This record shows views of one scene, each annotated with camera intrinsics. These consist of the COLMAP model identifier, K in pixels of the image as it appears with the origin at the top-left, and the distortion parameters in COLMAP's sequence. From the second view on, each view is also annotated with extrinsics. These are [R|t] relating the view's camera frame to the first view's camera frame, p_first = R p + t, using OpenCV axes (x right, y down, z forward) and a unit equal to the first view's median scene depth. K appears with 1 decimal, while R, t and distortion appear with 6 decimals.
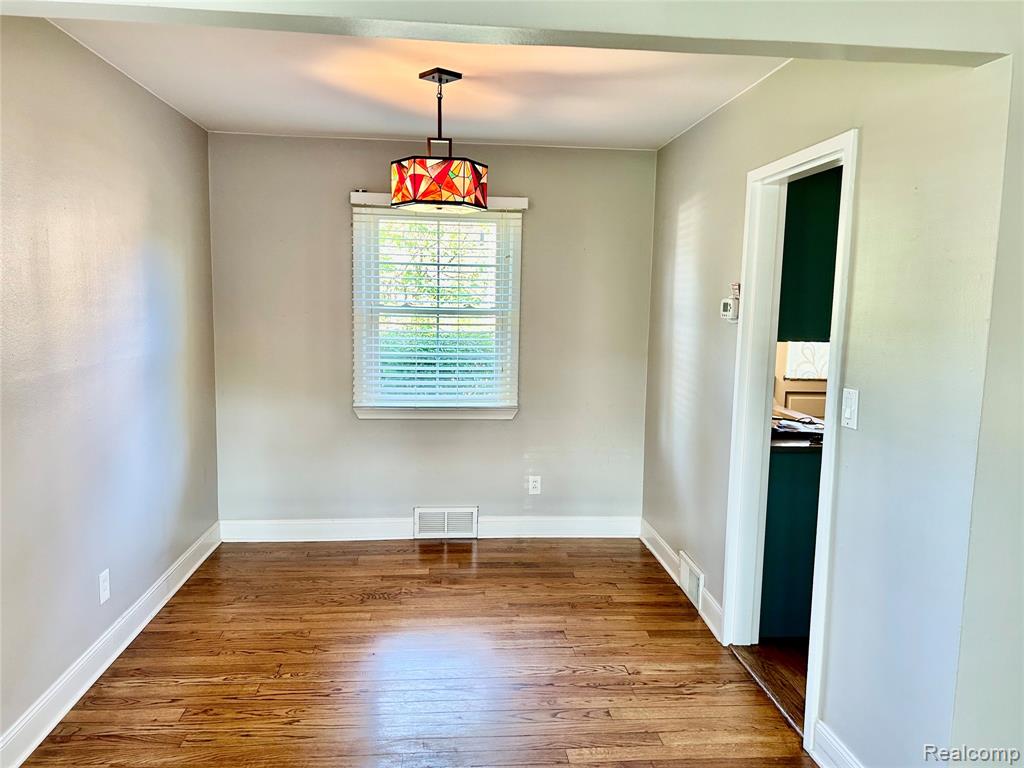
lens RADIAL K [[768.6, 0, 512.0], [0, 768.6, 384.0], [0, 0, 1]] dist [0.091083, -0.116504]
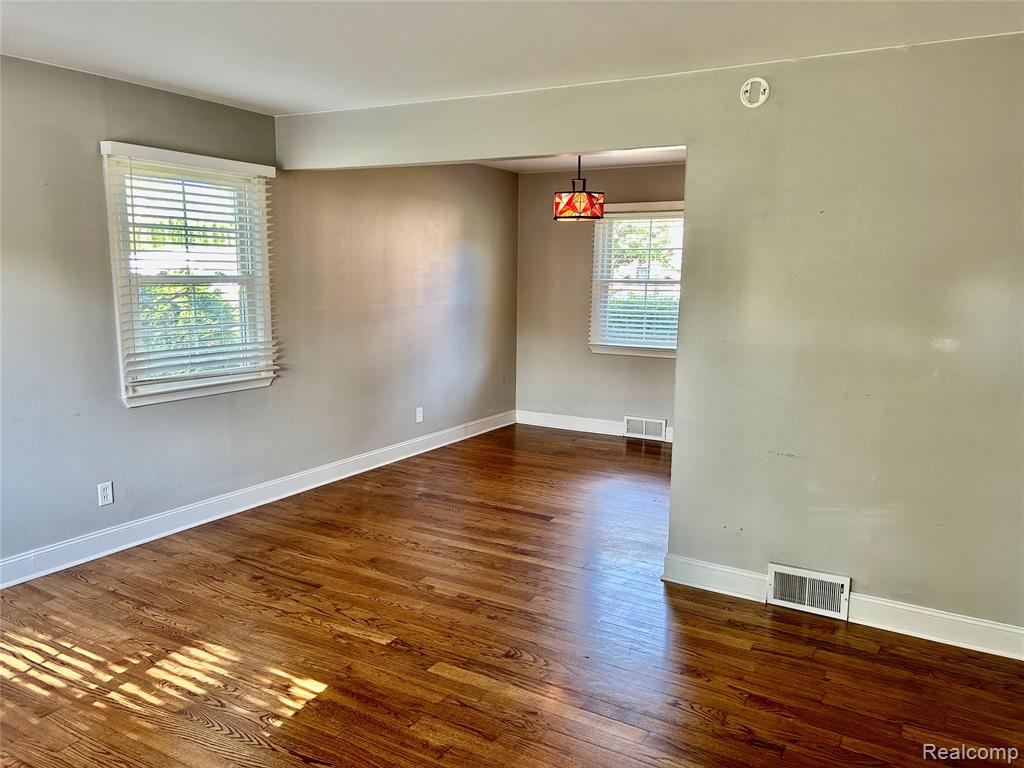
lens RADIAL K [[768.6, 0, 512.0], [0, 768.6, 384.0], [0, 0, 1]] dist [0.091083, -0.116504]
pose [[0.814126, 0.077680, -0.575469, 0.613269], [-0.062993, 0.996978, 0.045461, 0.052998], [0.577262, -0.000760, 0.816559, -0.373213]]
